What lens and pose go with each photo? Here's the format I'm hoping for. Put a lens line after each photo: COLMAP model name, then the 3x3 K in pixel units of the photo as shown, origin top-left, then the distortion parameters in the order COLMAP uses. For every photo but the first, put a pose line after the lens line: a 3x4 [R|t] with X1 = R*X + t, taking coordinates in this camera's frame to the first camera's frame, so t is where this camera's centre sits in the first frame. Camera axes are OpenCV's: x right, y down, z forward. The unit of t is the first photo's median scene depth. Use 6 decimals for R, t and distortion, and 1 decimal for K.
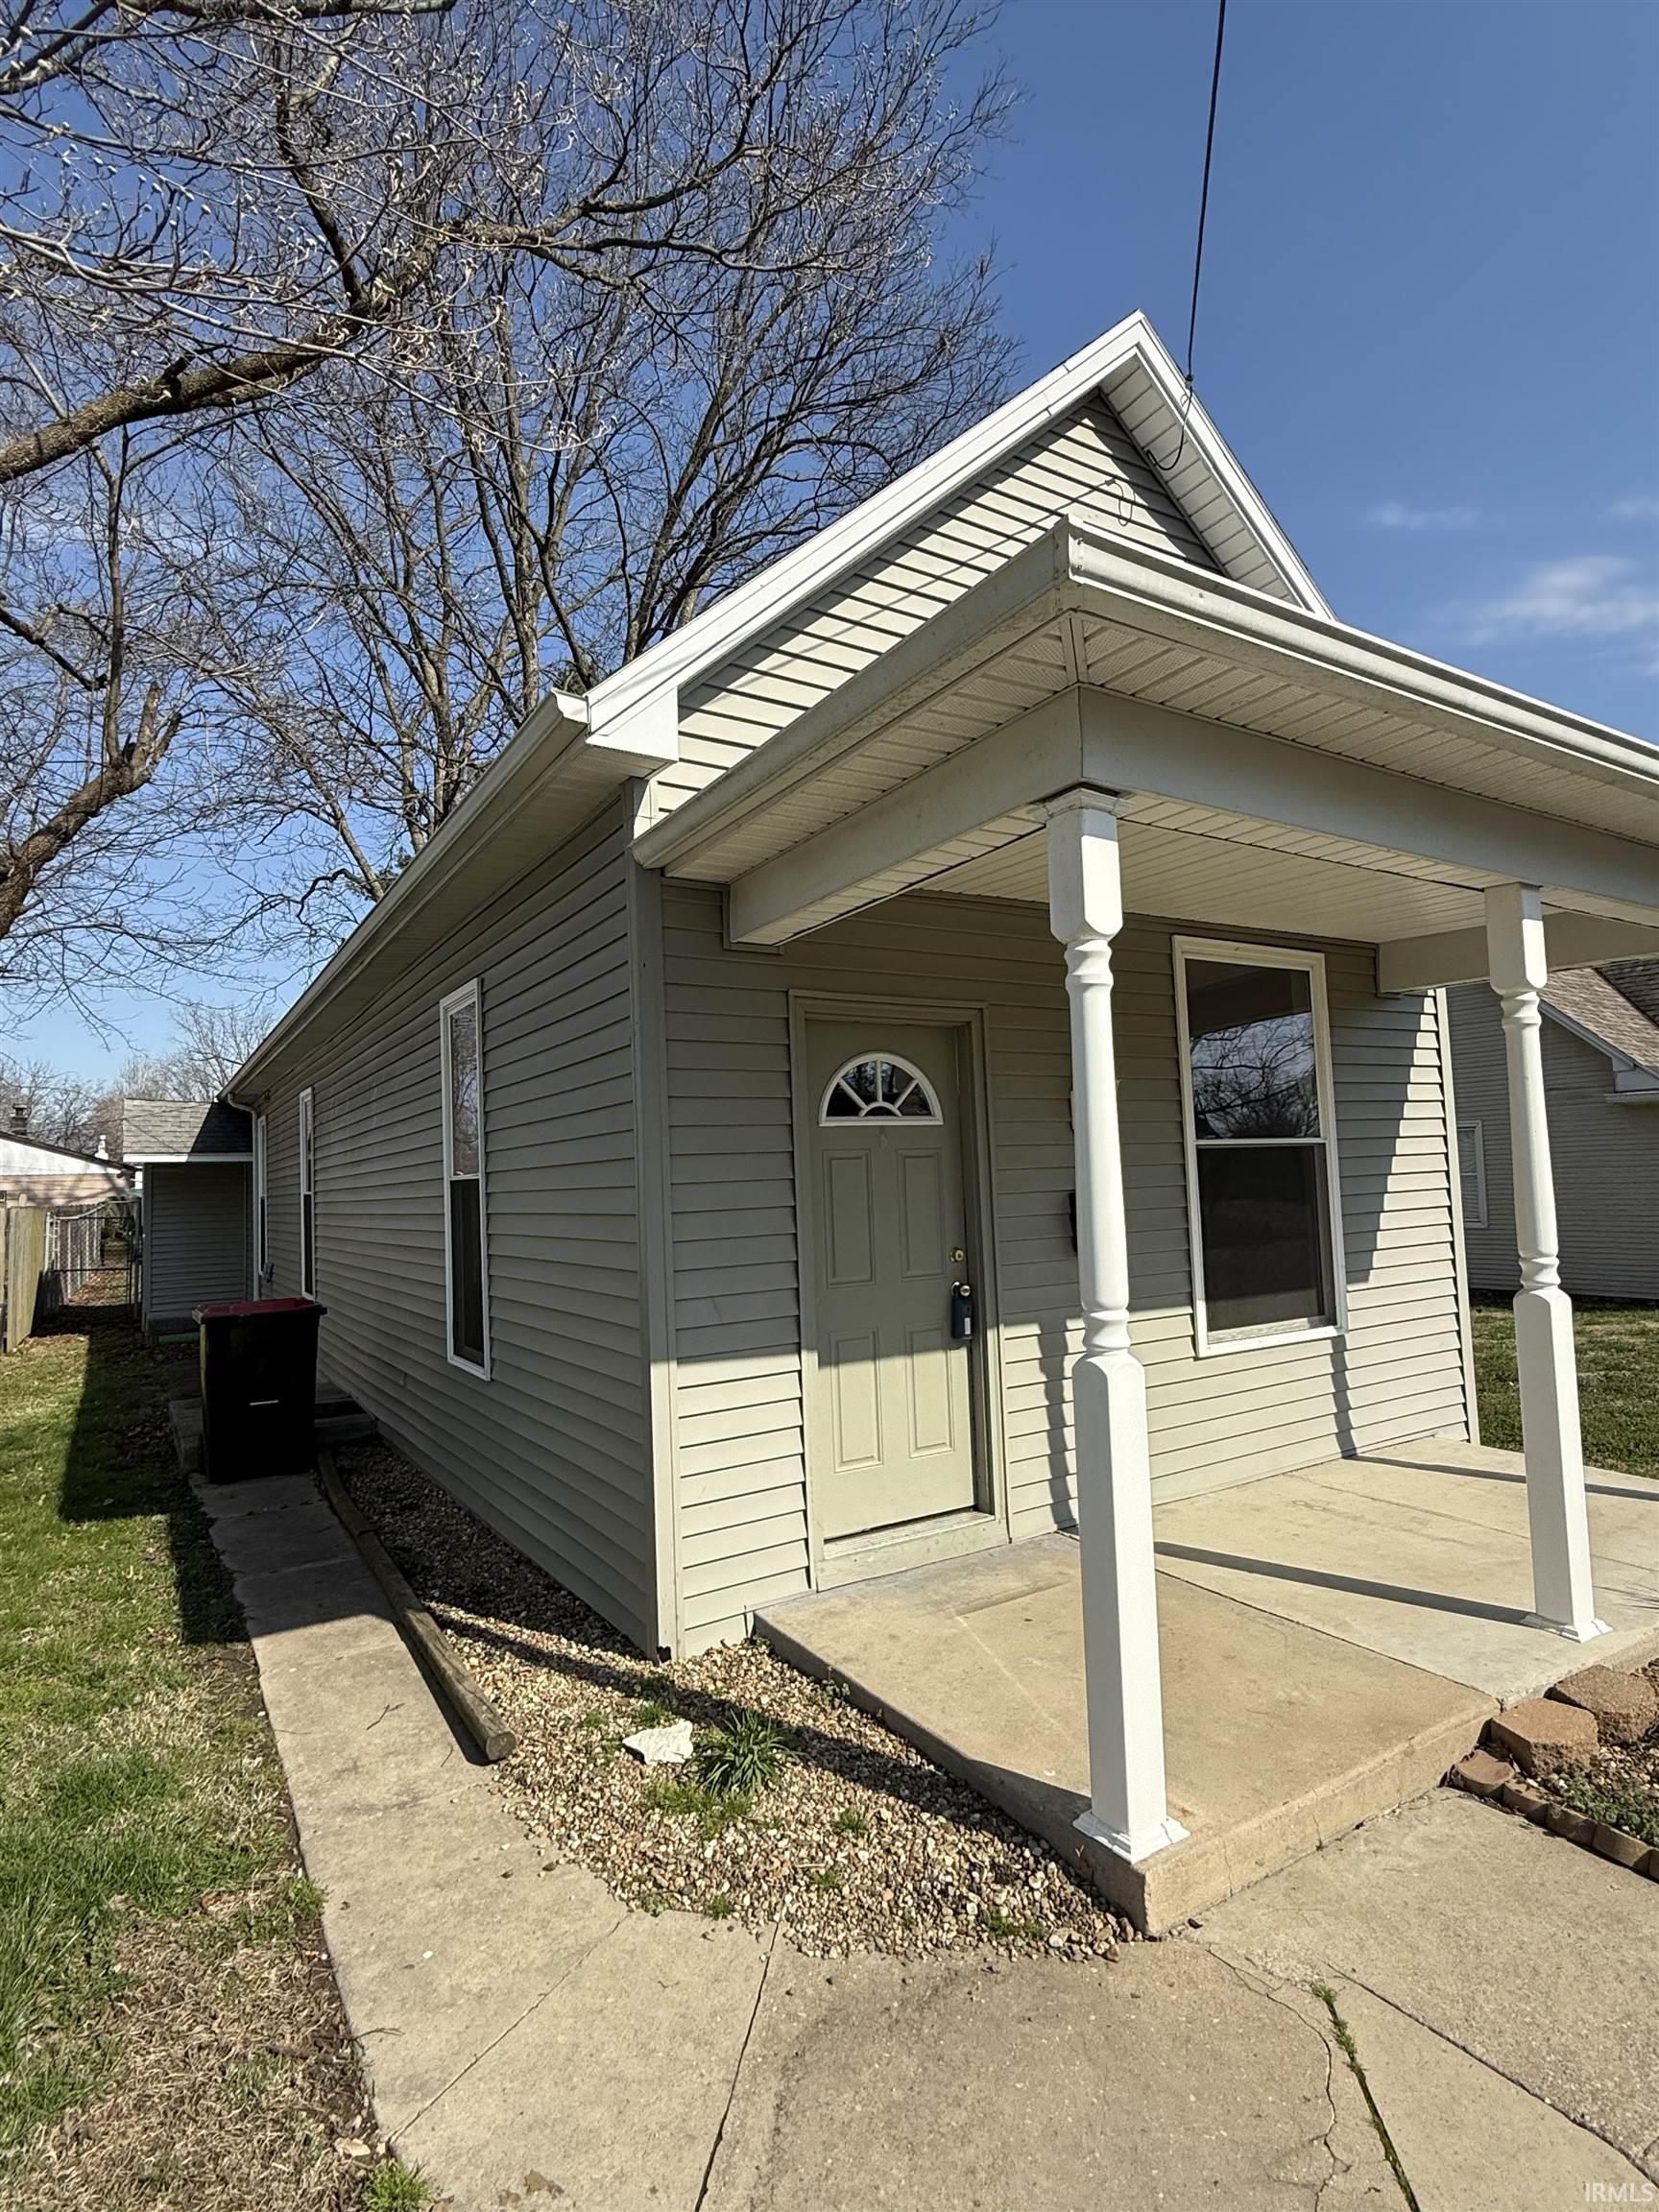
lens RADIAL K [[1118.1, 0, 828.8], [0, 1118.1, 1104.5], [0, 0, 1]] dist [0.003530, 0.002044]
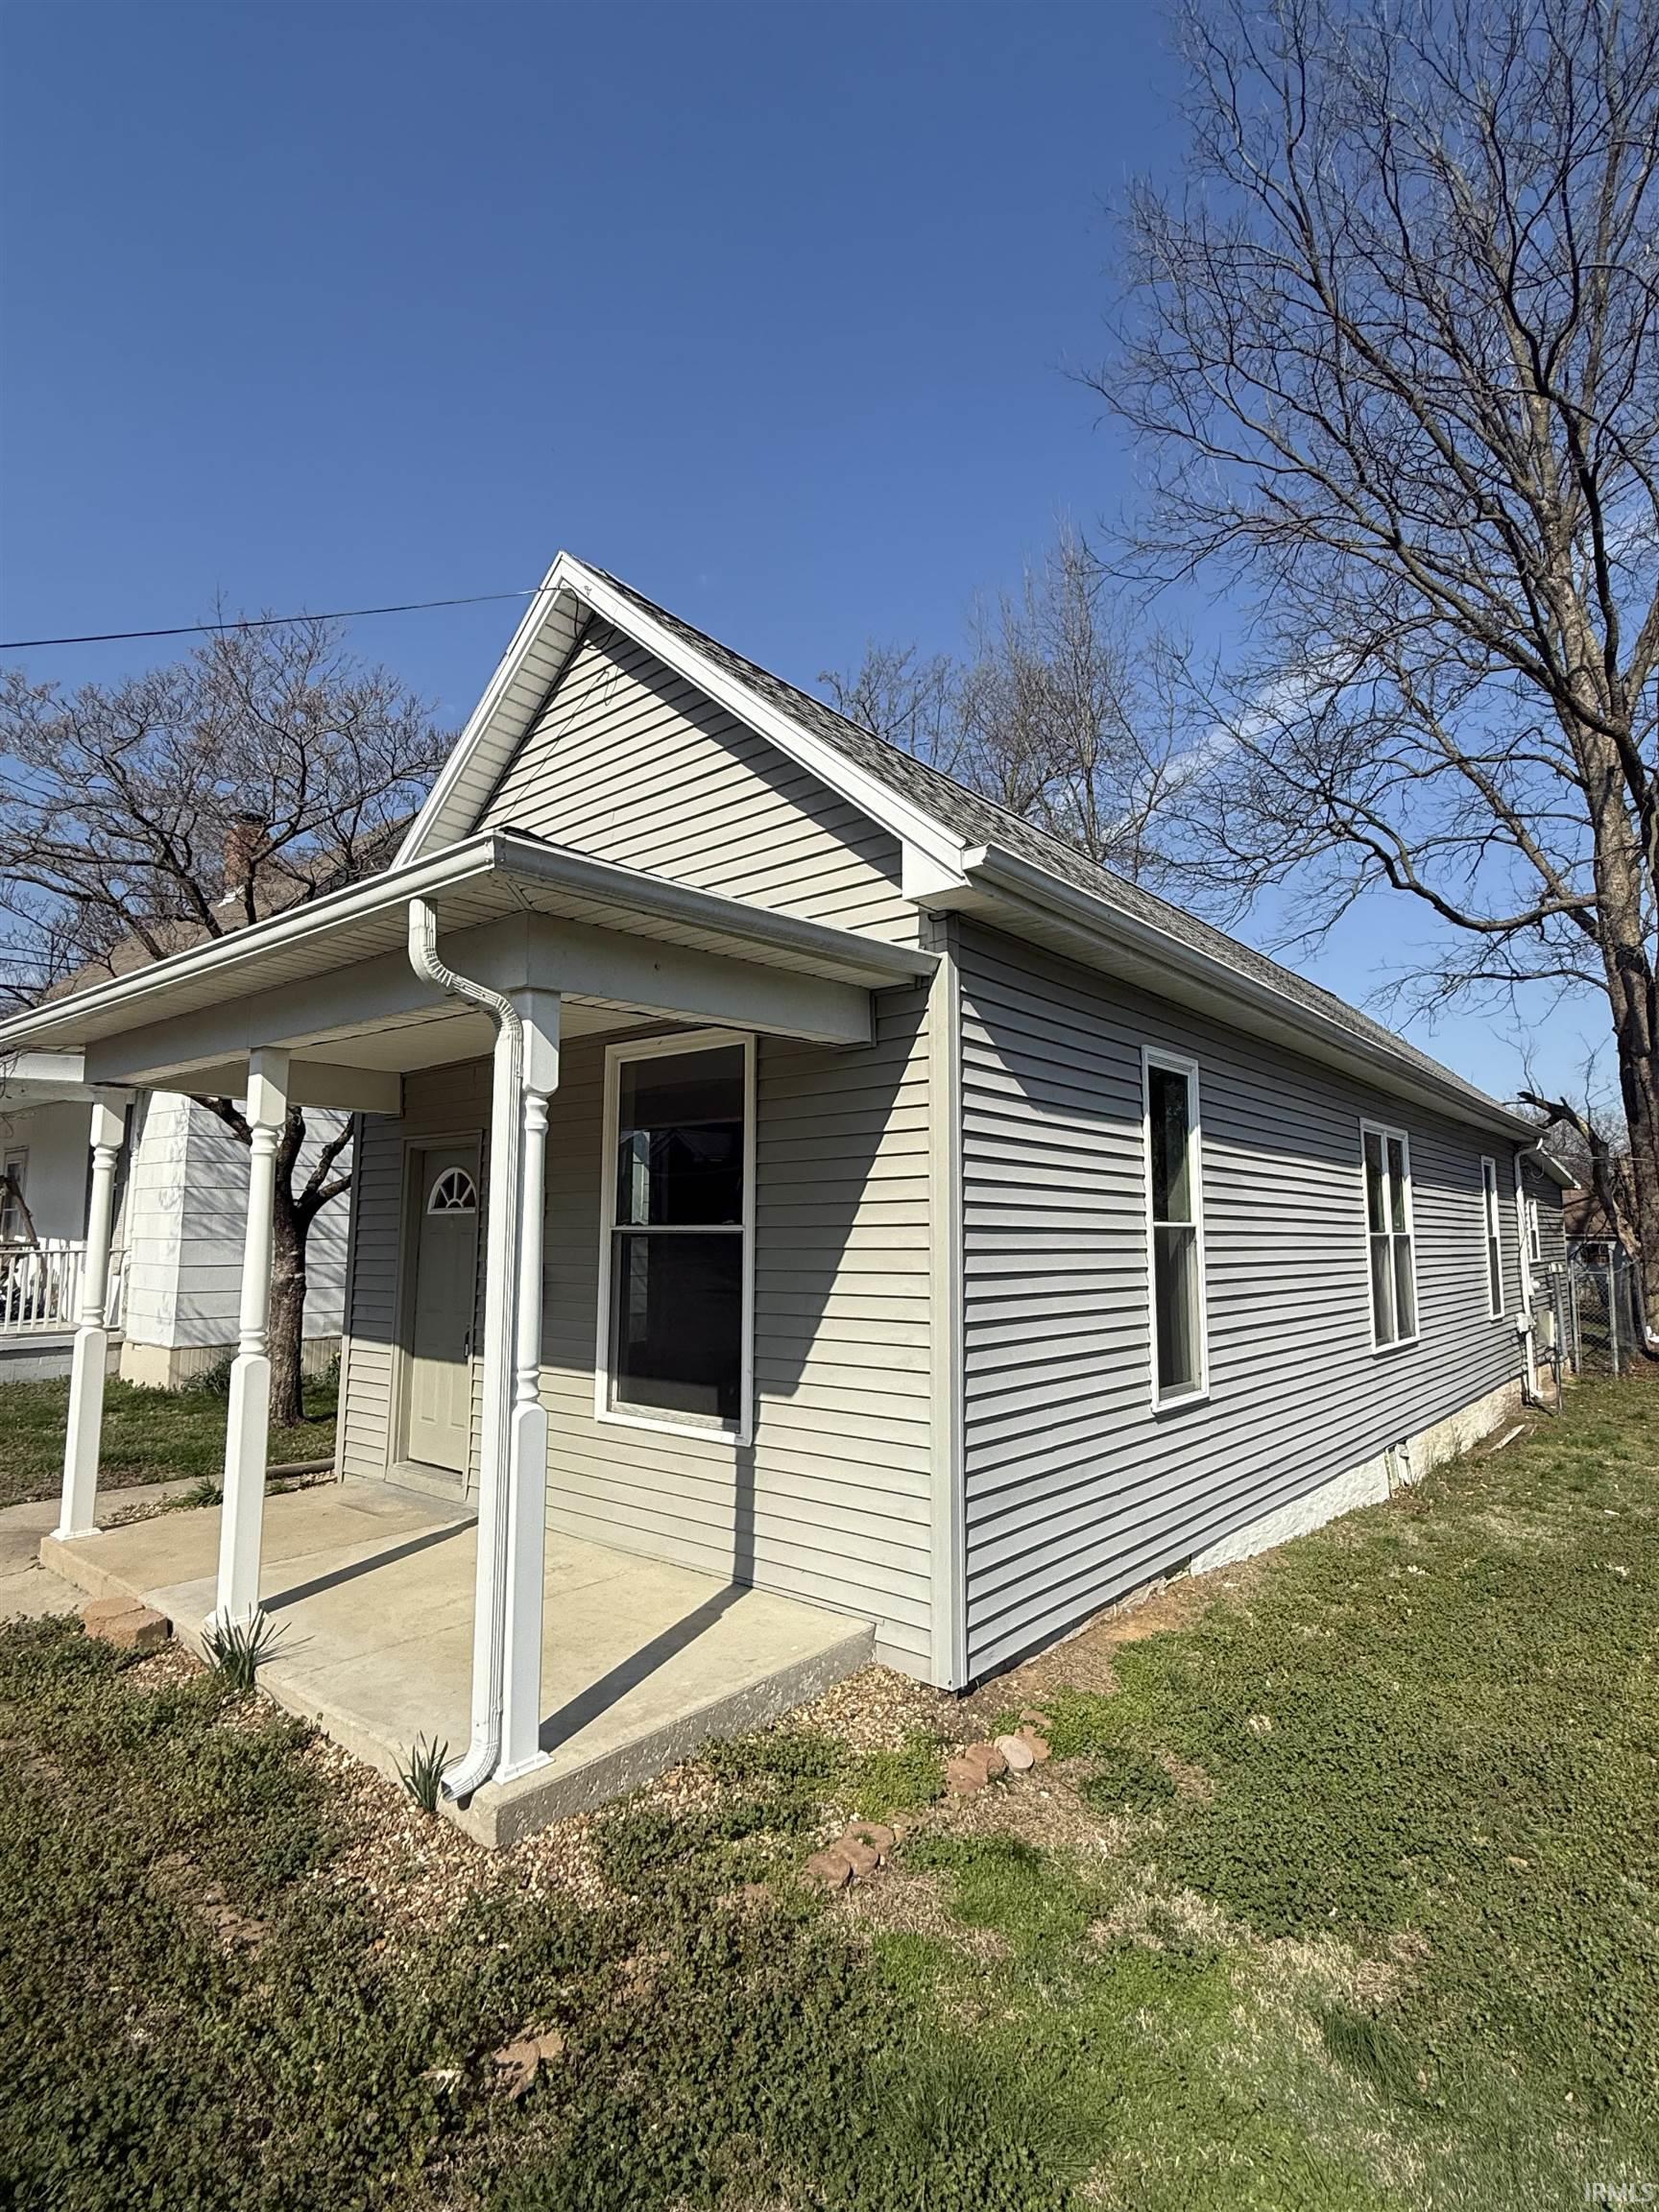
lens RADIAL K [[1118.1, 0, 820.5], [0, 1118.1, 1106.0], [0, 0, 1]] dist [0.003530, 0.002044]
pose [[0.315403, -0.072946, -0.946150, 1.666511], [0.047866, 0.996995, -0.060910, -0.011078], [0.947750, -0.026078, 0.317947, 0.964565]]
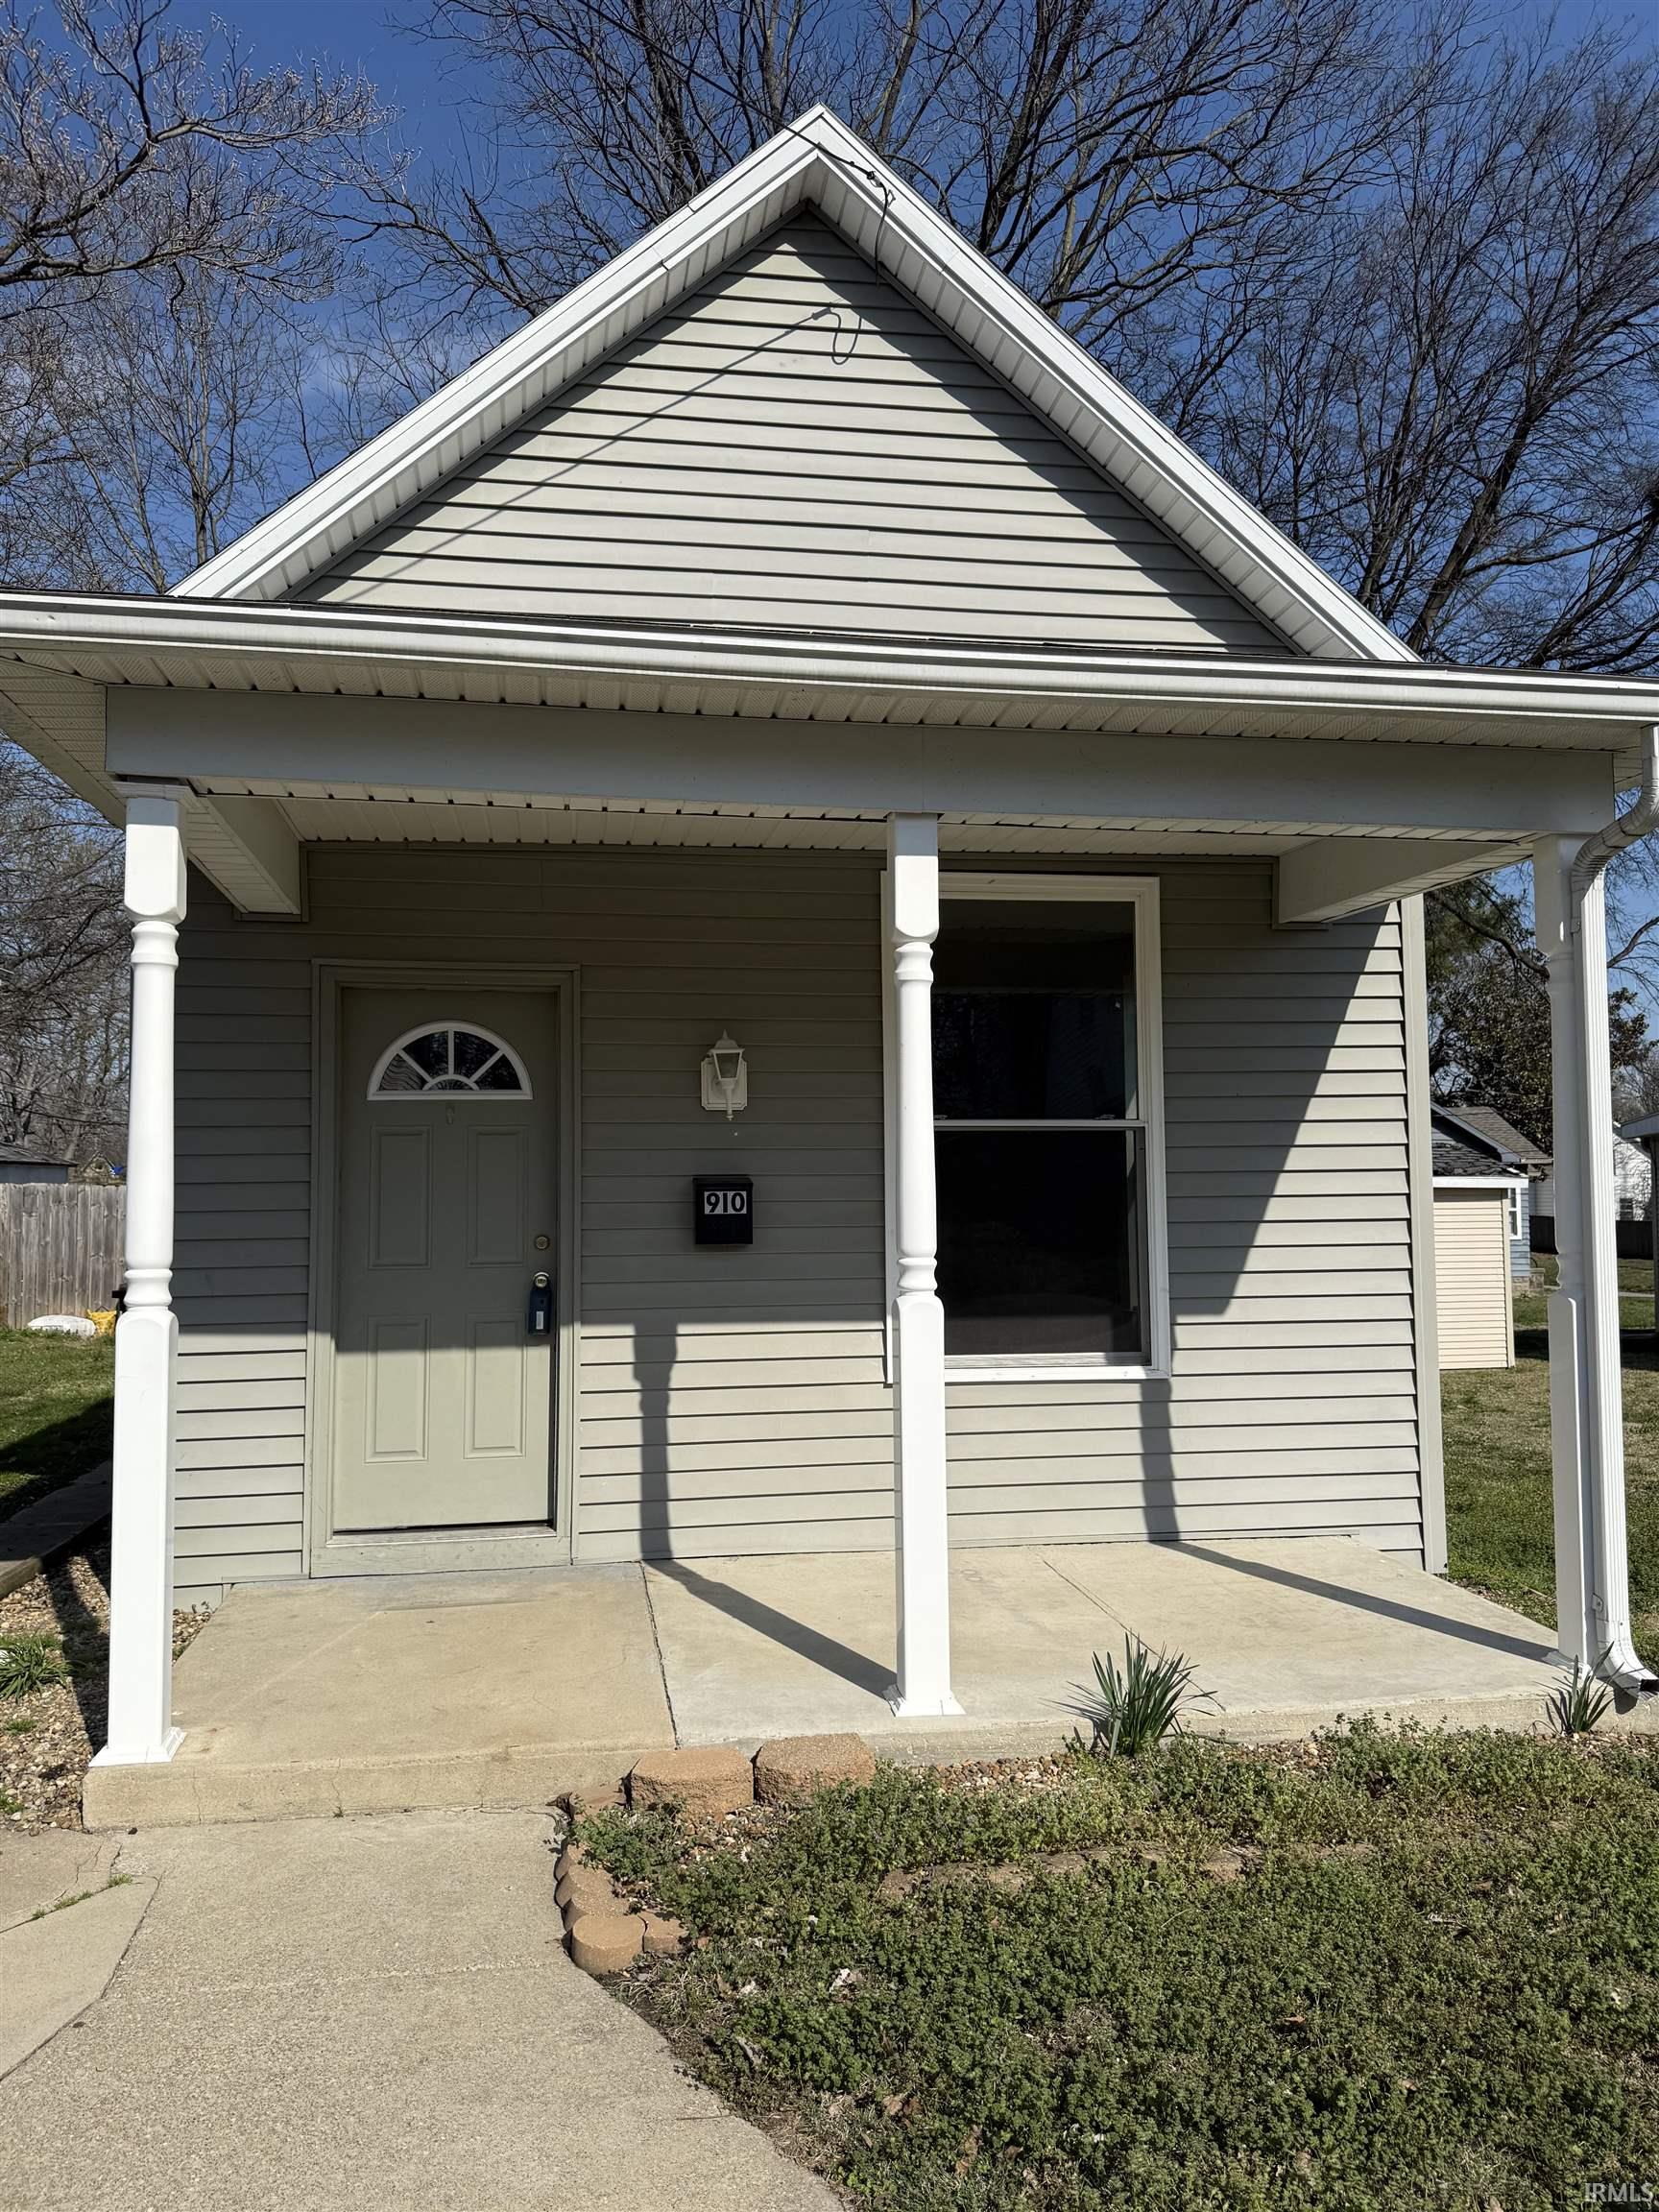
lens RADIAL K [[1538.8, 0, 821.3], [0, 1538.8, 1109.0], [0, 0, 1]] dist [0.031610, -0.012036]
pose [[0.926139, 0.003442, -0.377166, 0.791186], [0.002559, 0.999878, 0.015408, 0.007248], [0.377173, -0.015235, 0.926018, -0.064054]]
